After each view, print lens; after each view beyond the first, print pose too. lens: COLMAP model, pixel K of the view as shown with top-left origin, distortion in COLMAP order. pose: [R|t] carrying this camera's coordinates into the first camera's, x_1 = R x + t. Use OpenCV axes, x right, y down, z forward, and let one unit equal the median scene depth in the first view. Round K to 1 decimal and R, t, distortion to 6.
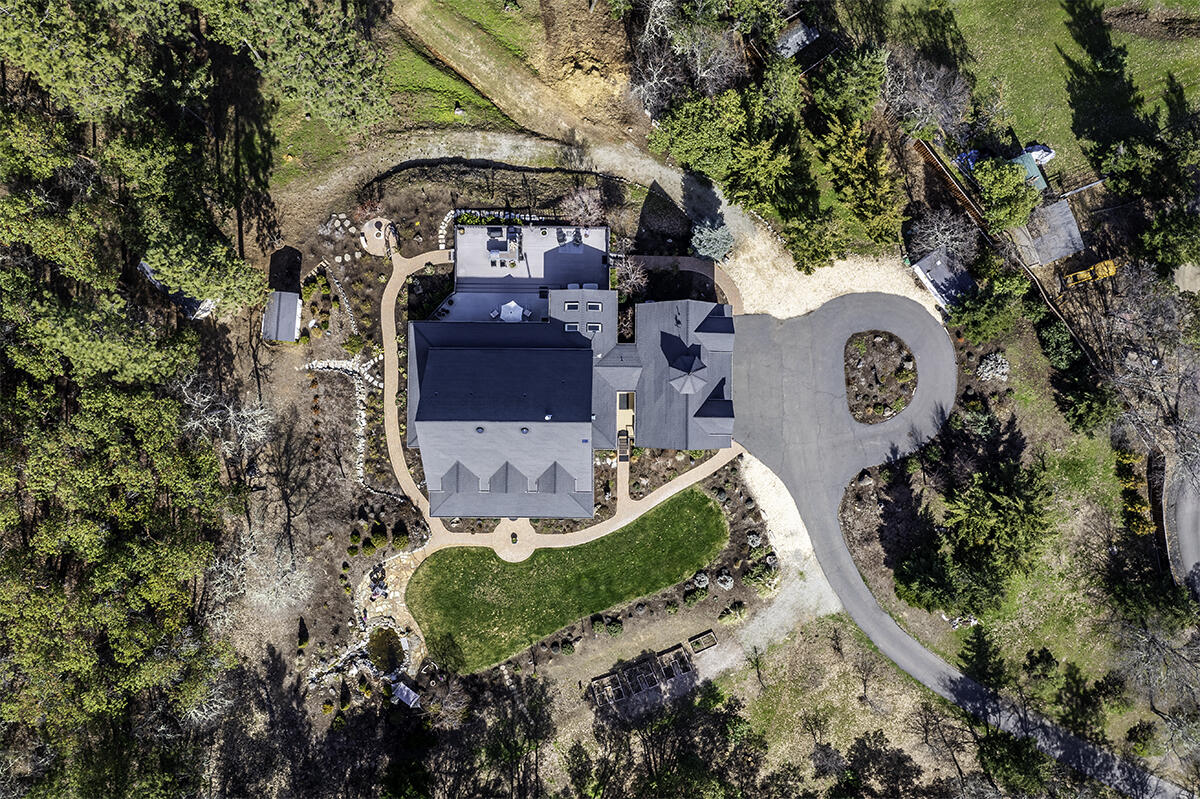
lens RADIAL K [[957.2, 0, 597.8], [0, 957.2, 393.9], [0, 0, 1]] dist [-0.097132, 0.153729]
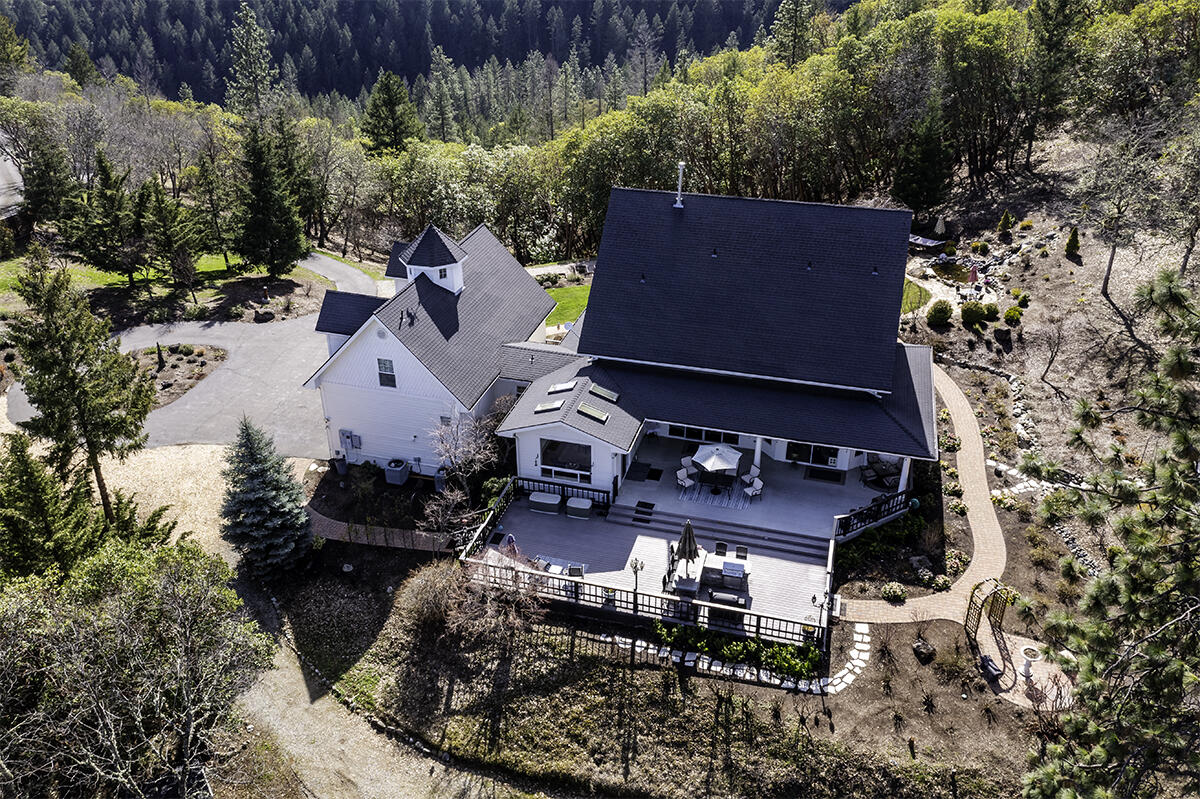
lens RADIAL K [[957.2, 0, 597.8], [0, 957.2, 393.9], [0, 0, 1]] dist [-0.097132, 0.153729]
pose [[-0.963670, -0.129202, 0.233769, -0.137052], [0.267076, -0.455165, 0.849409, -0.484666], [-0.003342, 0.880983, 0.473135, 0.724751]]
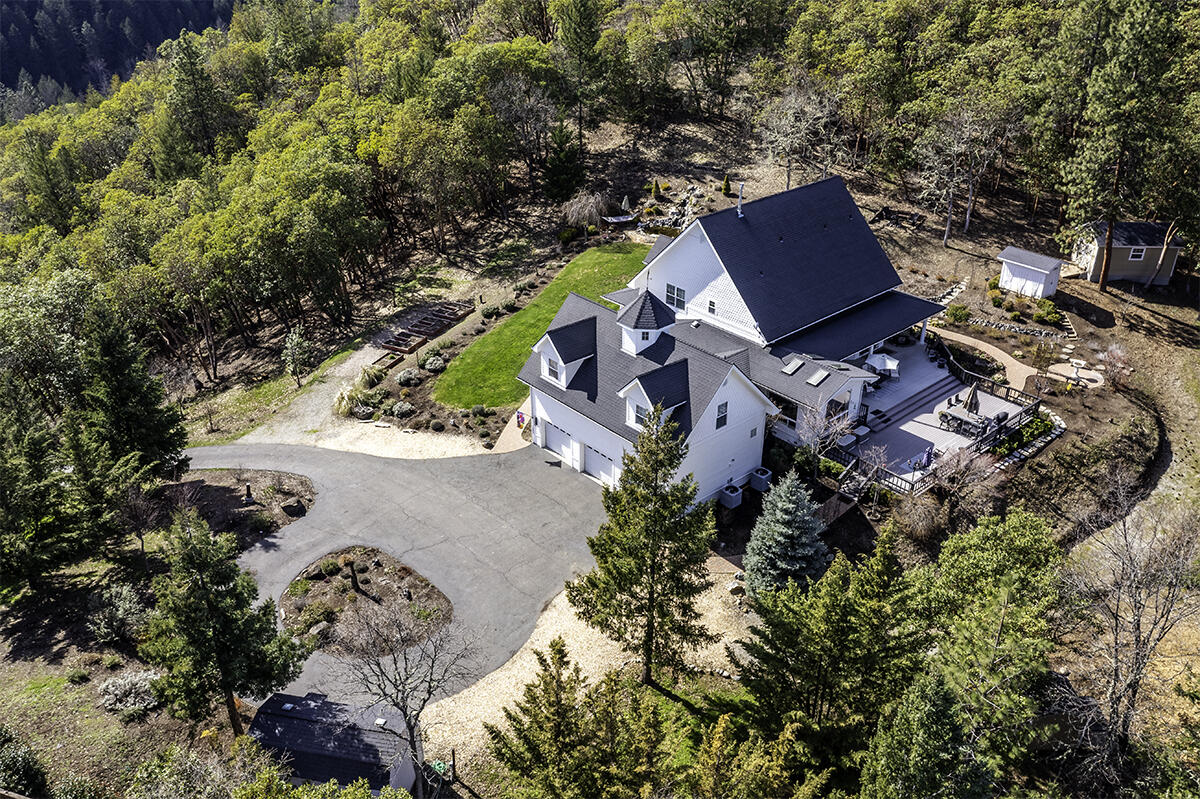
lens RADIAL K [[957.2, 0, 597.8], [0, 957.2, 393.9], [0, 0, 1]] dist [-0.097132, 0.153729]
pose [[-0.746572, 0.313818, -0.586641, 0.471432], [-0.665283, -0.345127, 0.662031, -0.407002], [0.005292, 0.884537, 0.466440, 0.675402]]
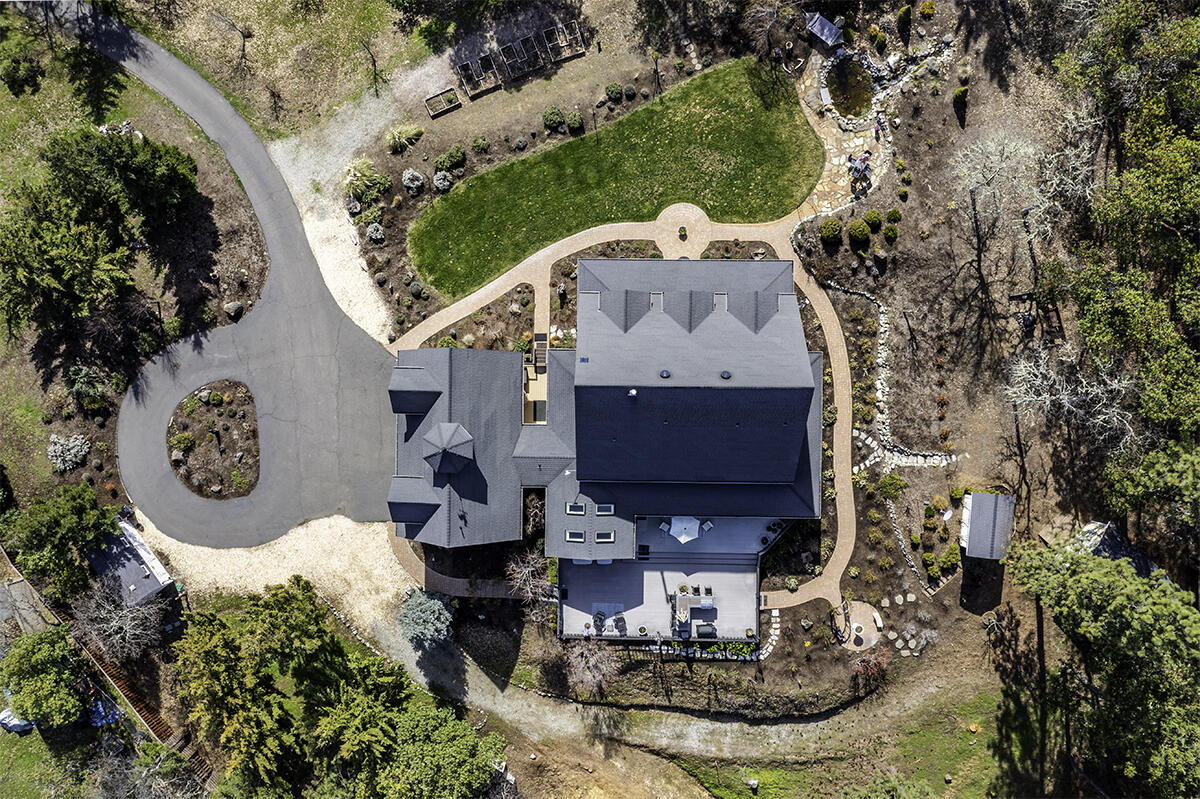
lens RADIAL K [[957.2, 0, 597.8], [0, 957.2, 393.9], [0, 0, 1]] dist [-0.097132, 0.153729]
pose [[-0.999816, -0.003792, 0.018820, -0.033962], [0.004001, -0.999930, 0.011118, 0.012894], [0.018776, 0.011191, 0.999761, 0.229619]]
